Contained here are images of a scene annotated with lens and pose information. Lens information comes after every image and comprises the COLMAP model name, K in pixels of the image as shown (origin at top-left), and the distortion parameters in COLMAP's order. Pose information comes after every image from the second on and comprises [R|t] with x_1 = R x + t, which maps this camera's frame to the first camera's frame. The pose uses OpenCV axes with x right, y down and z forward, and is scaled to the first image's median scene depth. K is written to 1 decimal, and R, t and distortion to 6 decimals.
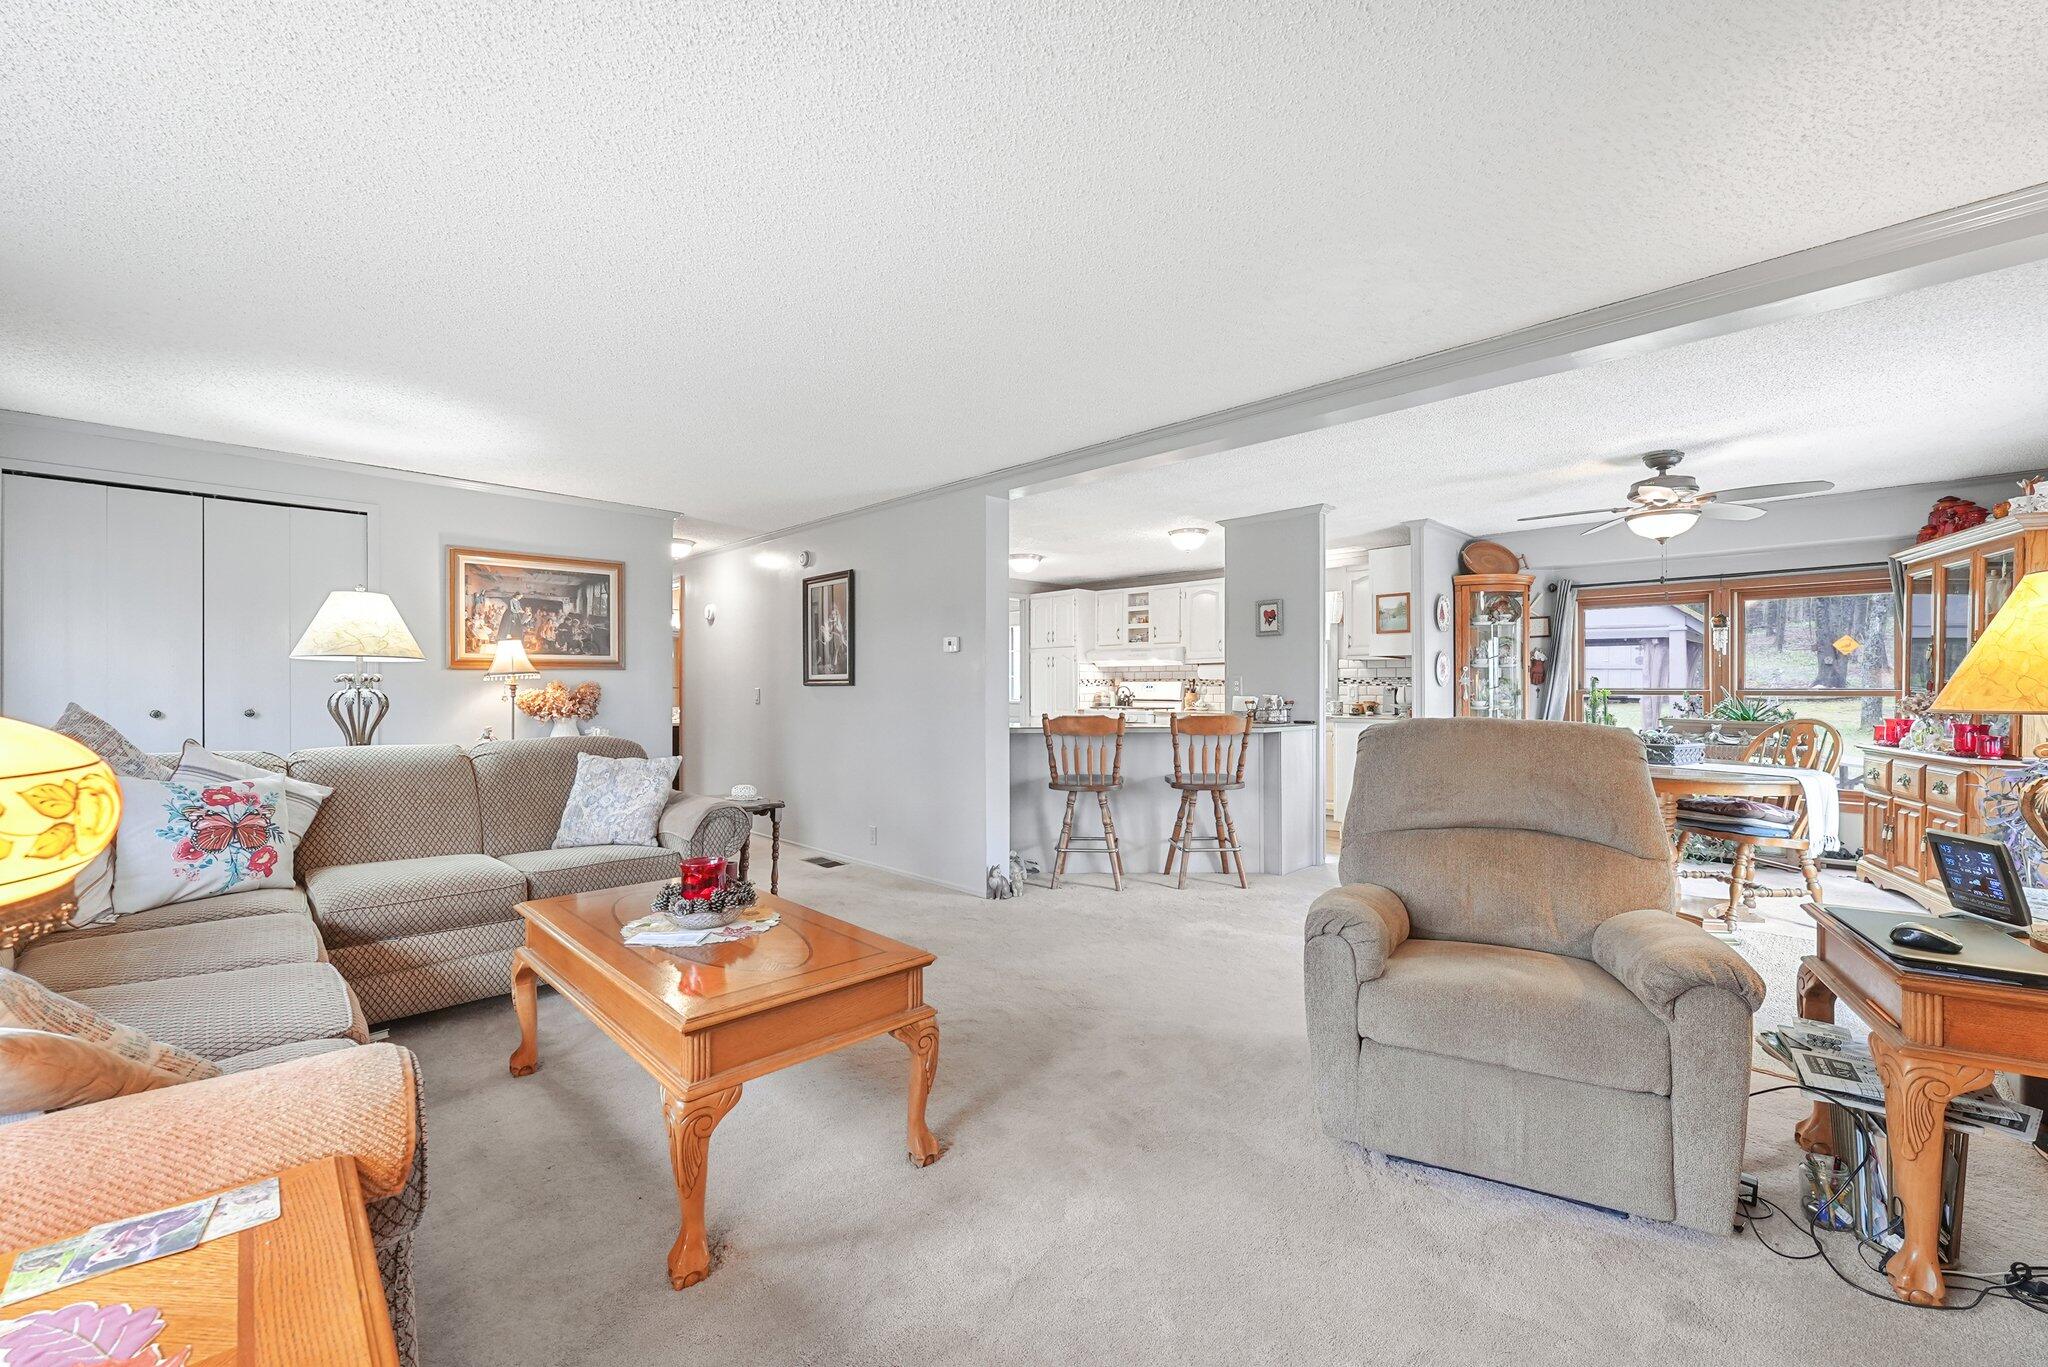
lens RADIAL K [[828.6, 0, 1022.3], [0, 828.6, 697.9], [0, 0, 1]] dist [0.000772, 0.000377]
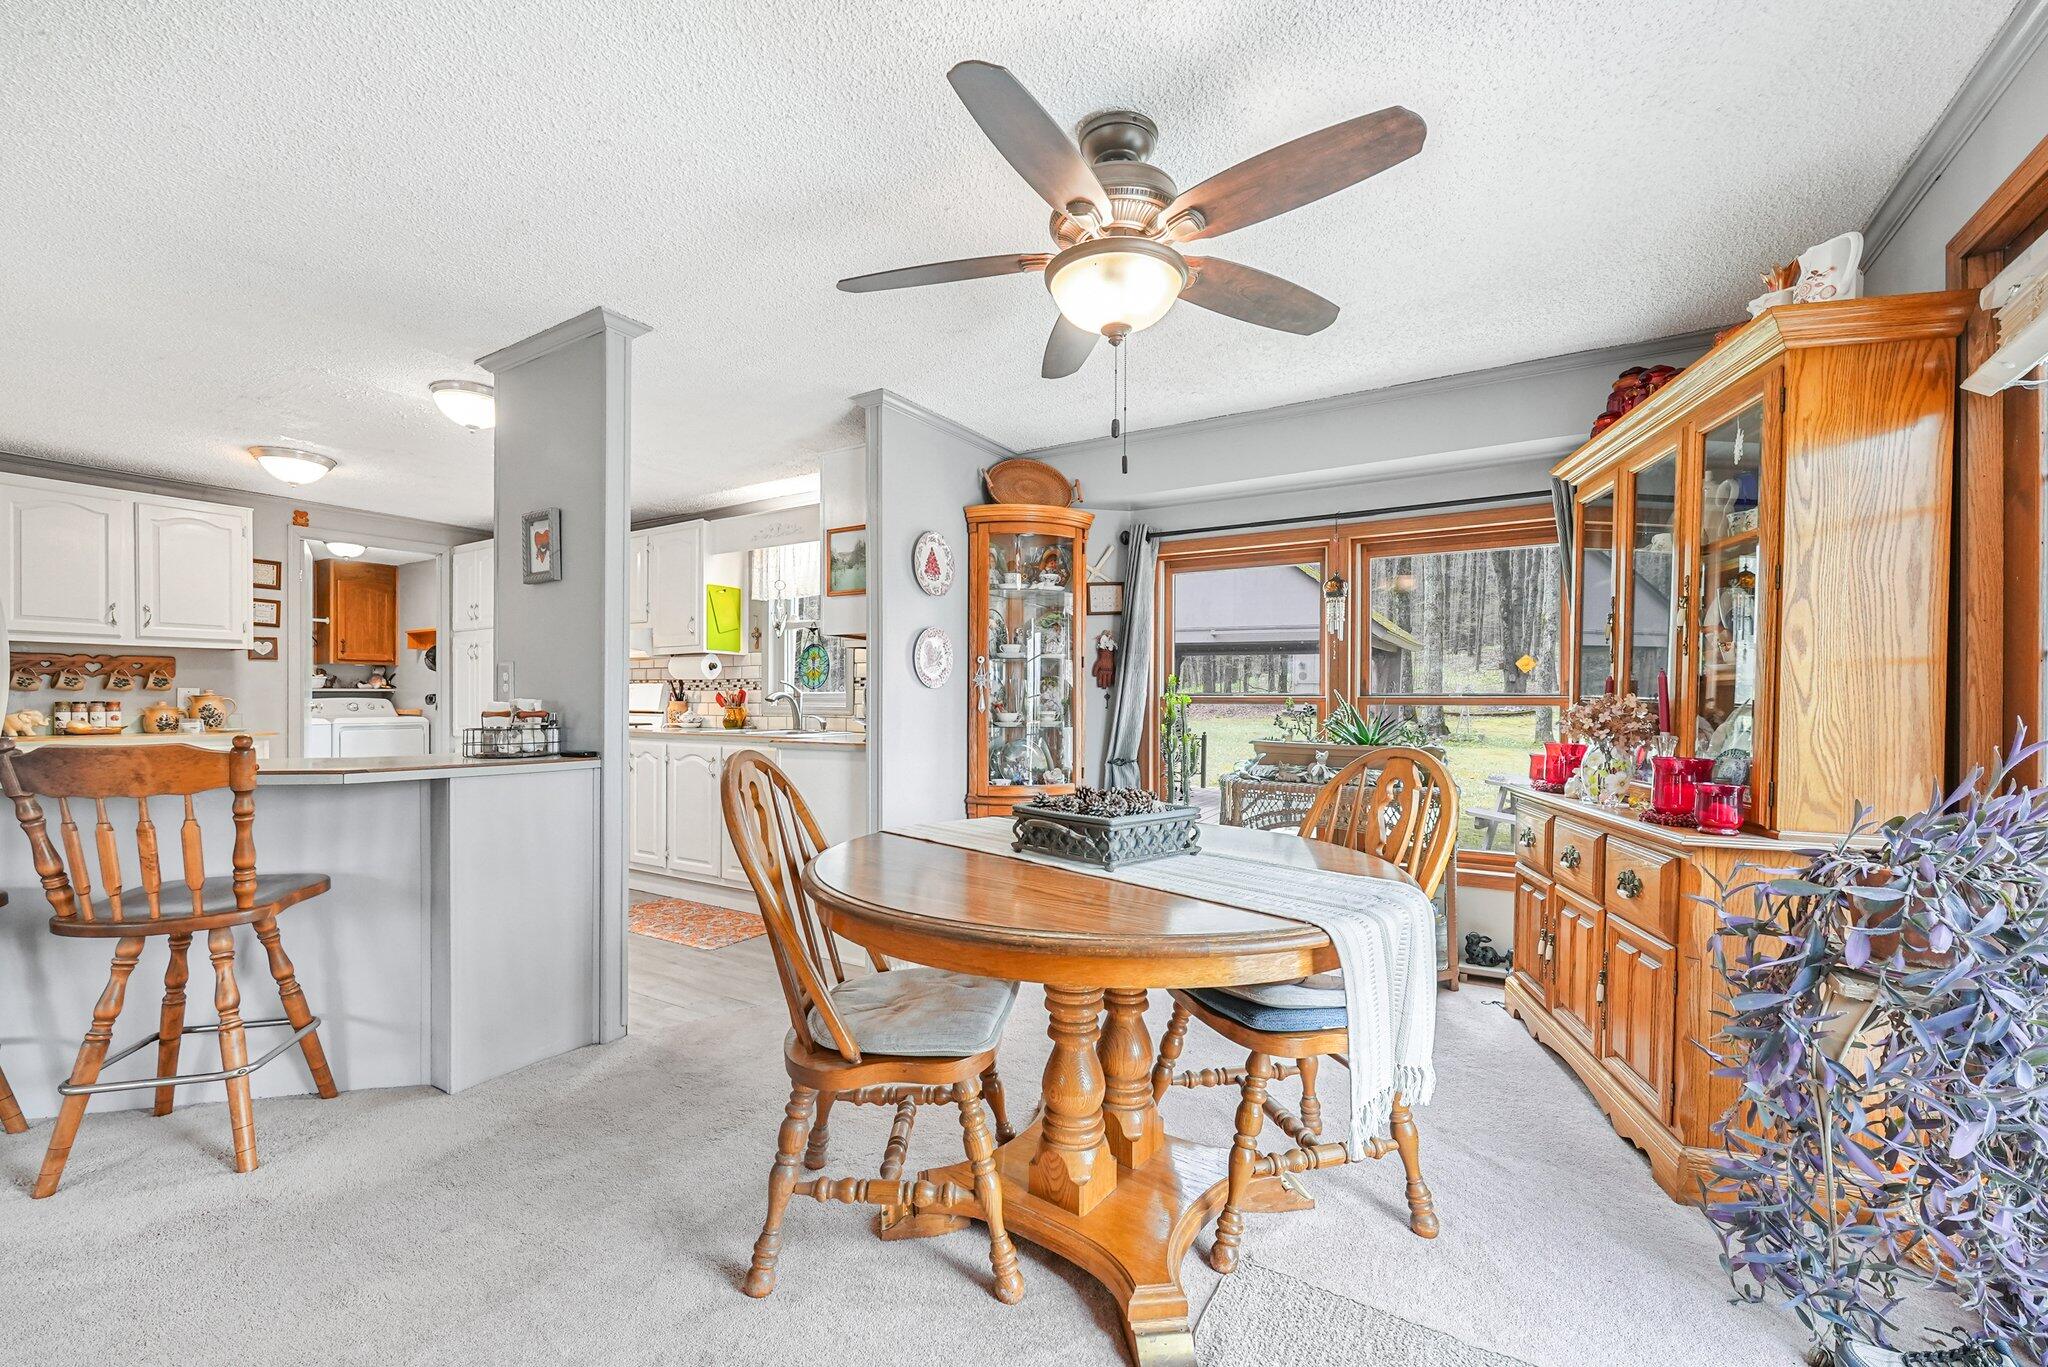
lens RADIAL K [[834.6, 0, 1024.3], [0, 834.6, 721.4], [0, 0, 1]] dist [0.001319, 0.000085]
pose [[0.971778, -0.000703, 0.235896, 0.456781], [-0.001900, 0.999940, 0.010806, 0.003544], [-0.235889, -0.010950, 0.971718, 0.431742]]
